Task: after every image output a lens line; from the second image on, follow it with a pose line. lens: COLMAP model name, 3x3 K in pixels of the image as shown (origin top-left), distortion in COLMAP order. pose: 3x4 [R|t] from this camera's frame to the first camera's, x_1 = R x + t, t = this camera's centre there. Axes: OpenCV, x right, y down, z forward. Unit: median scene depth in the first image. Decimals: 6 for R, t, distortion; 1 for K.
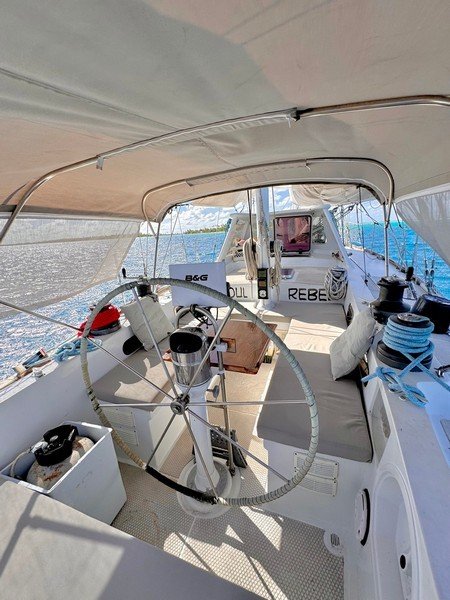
lens RADIAL K [[241.5, 0, 225.6], [0, 241.5, 299.2], [0, 0, 1]] dist [0.000362, 0.000051]
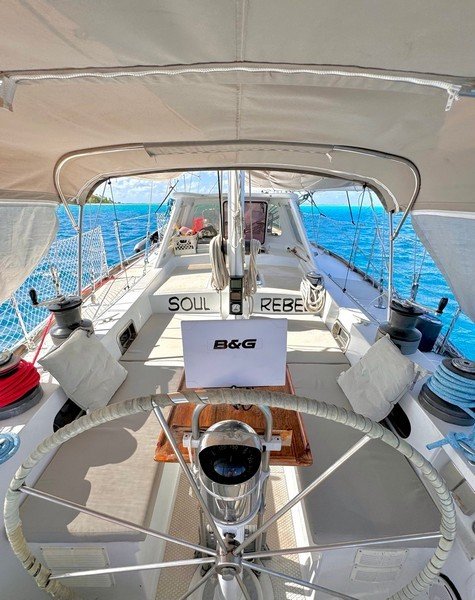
lens RADIAL K [[267.1, 0, 229.6], [0, 267.1, 312.4], [0, 0, 1]] dist [-0.001675, 0.000135]
pose [[0.936476, -0.062860, 0.345053, -0.167803], [0.021633, 0.992287, 0.122057, -0.116162], [-0.350064, -0.106839, 0.930613, 0.192195]]
